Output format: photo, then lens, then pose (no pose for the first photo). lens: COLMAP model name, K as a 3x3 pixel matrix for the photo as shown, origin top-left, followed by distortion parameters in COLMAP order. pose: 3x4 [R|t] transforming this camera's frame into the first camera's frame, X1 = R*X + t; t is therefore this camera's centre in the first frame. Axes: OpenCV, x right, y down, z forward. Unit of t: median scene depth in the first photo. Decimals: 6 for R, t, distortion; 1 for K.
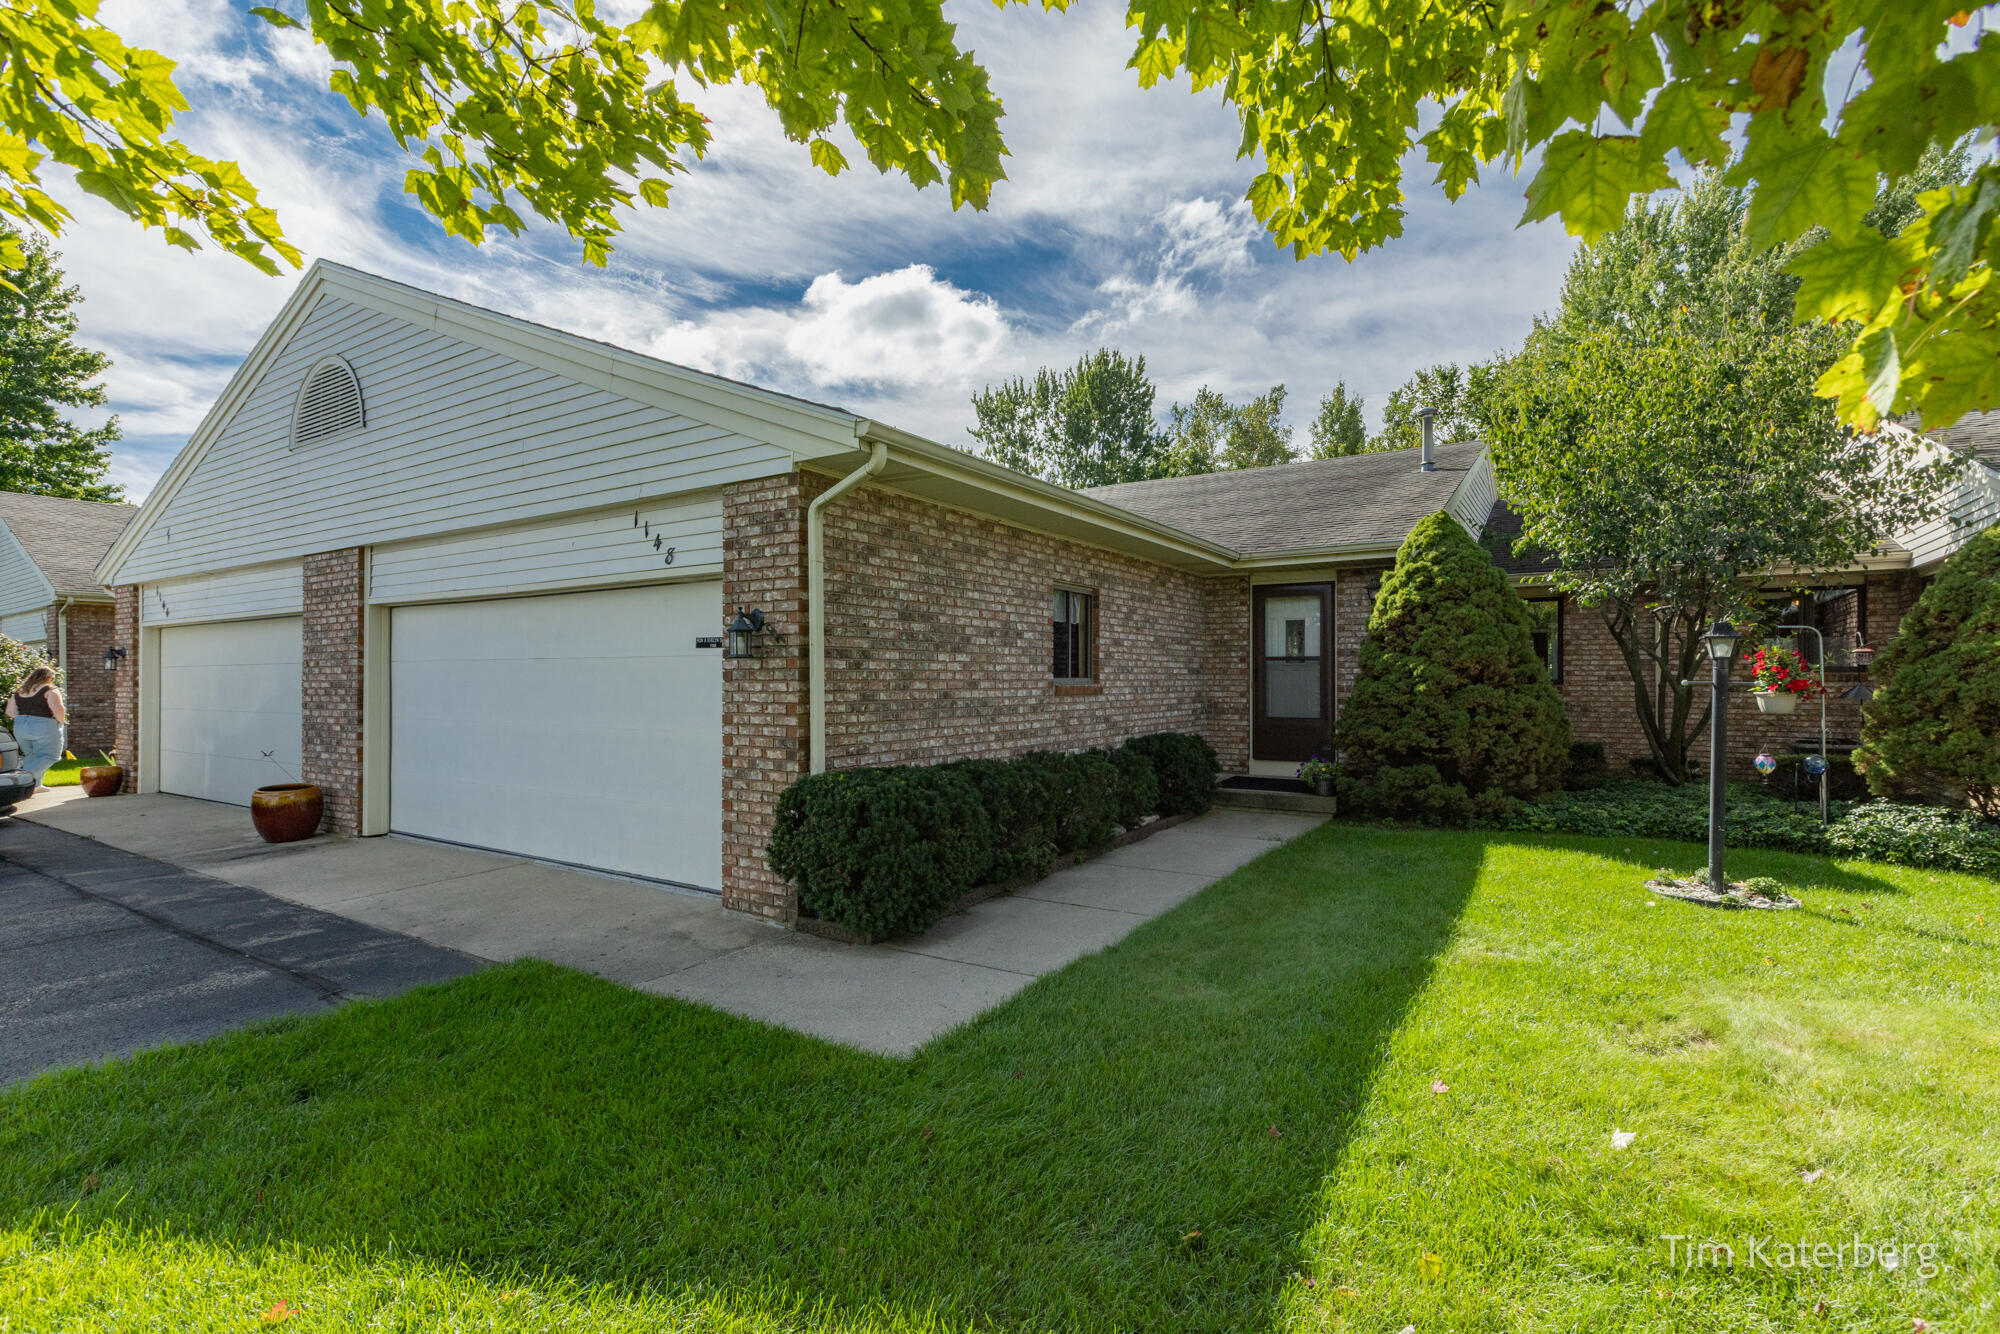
lens RADIAL K [[904.3, 0, 994.1], [0, 904.3, 672.9], [0, 0, 1]] dist [0.002989, -0.000386]
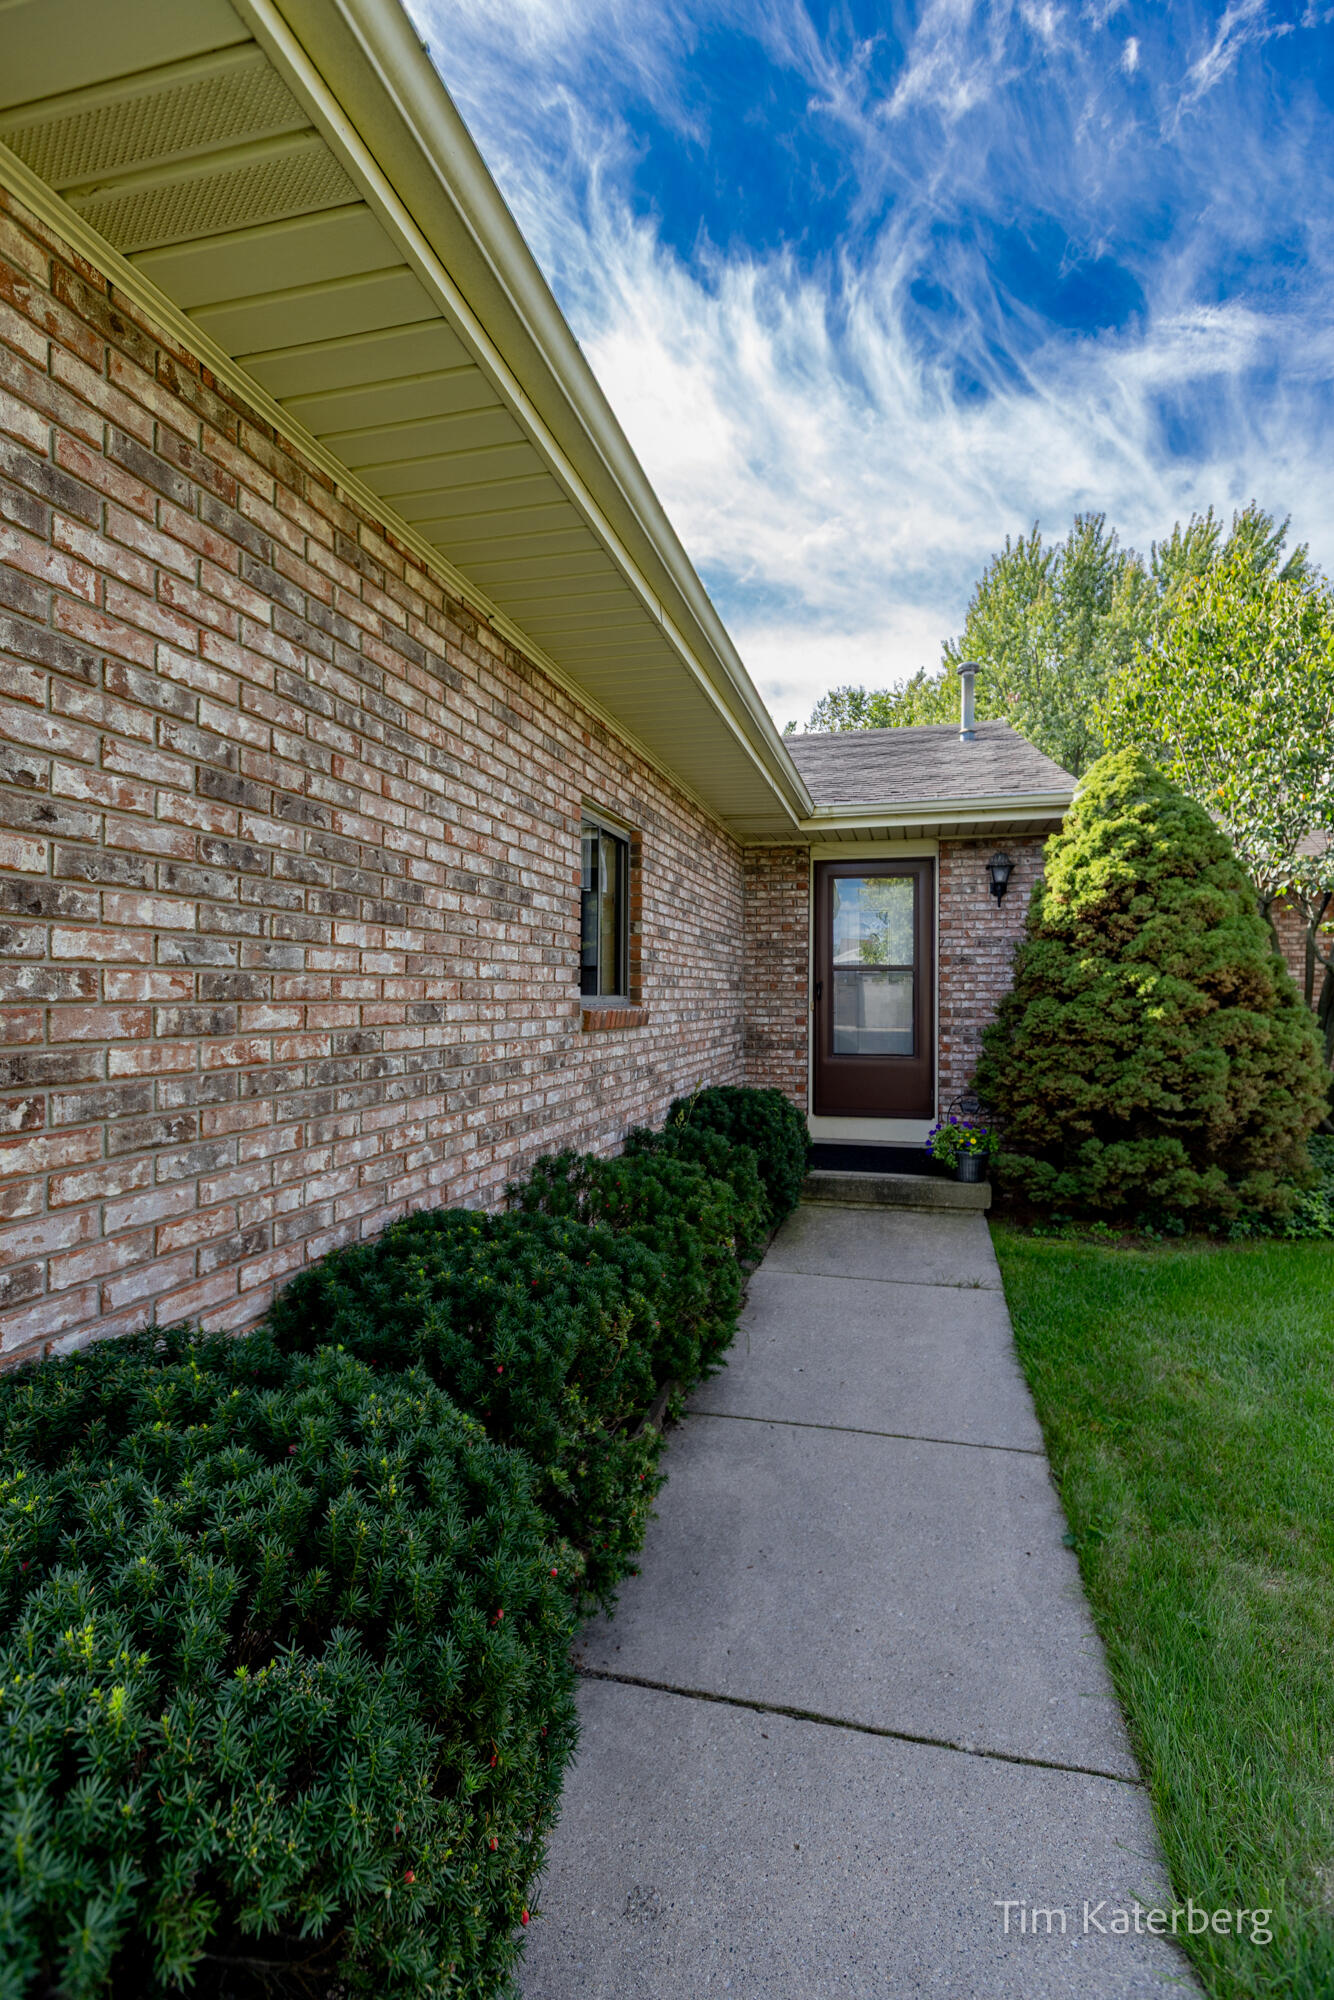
lens RADIAL K [[904.3, 0, 671.8], [0, 904.3, 990.1], [0, 0, 1]] dist [0.002989, -0.000386]
pose [[0.950116, 0.005888, 0.311841, -0.039069], [-0.006020, 0.999982, -0.000541, 0.002700], [-0.311839, -0.001364, 0.950134, 0.523900]]
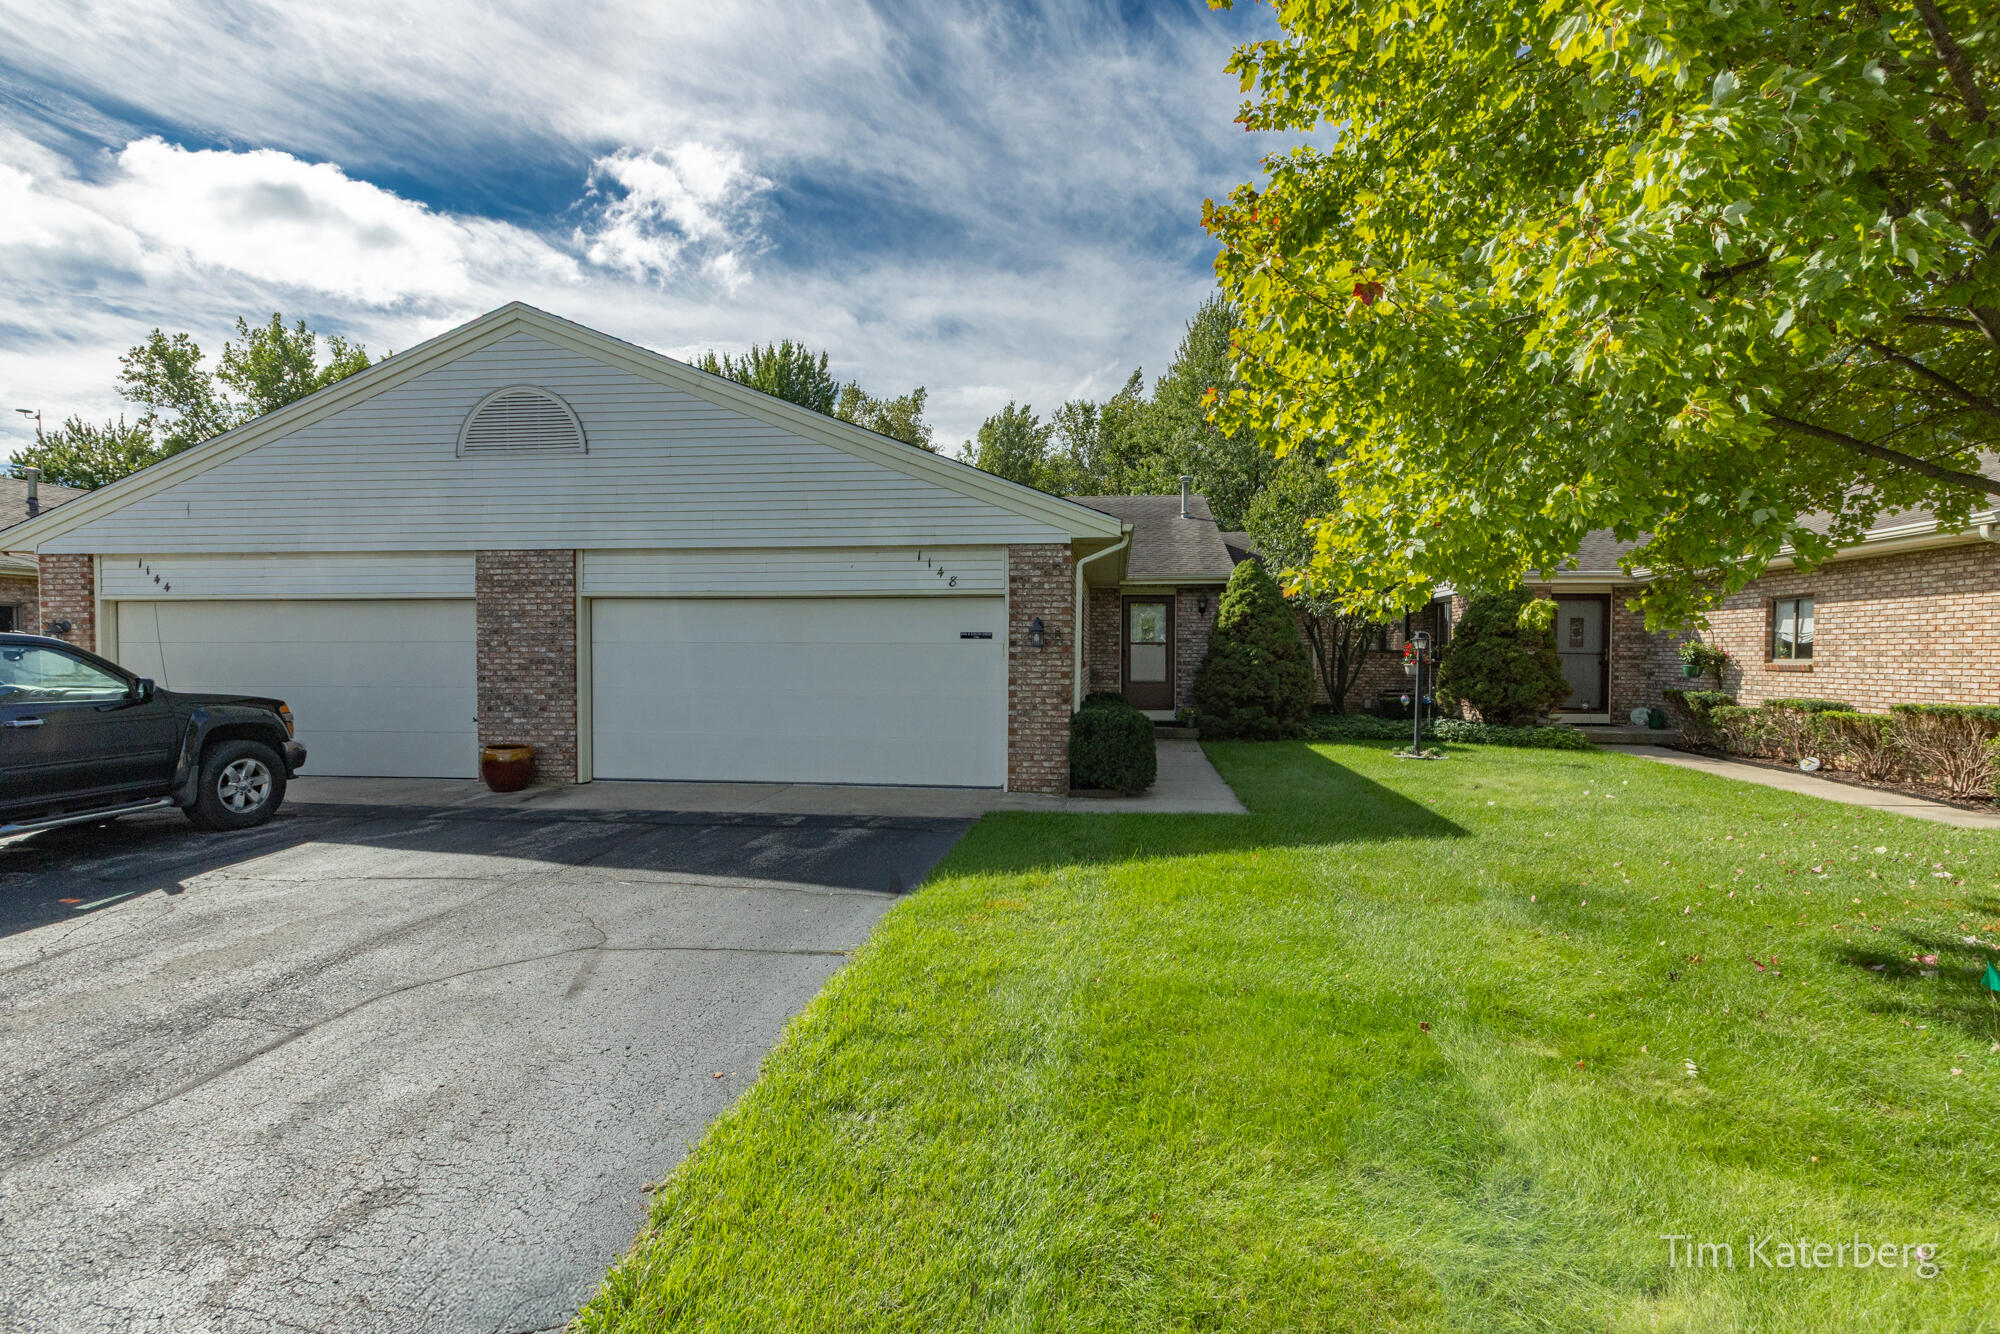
lens RADIAL K [[904.3, 0, 996.7], [0, 904.3, 664.2], [0, 0, 1]] dist [0.002989, -0.000386]
pose [[0.902808, -0.002477, 0.430037, -0.754954], [-0.005377, 0.999840, 0.017047, -0.007396], [-0.430010, -0.017702, 0.902650, -0.379286]]
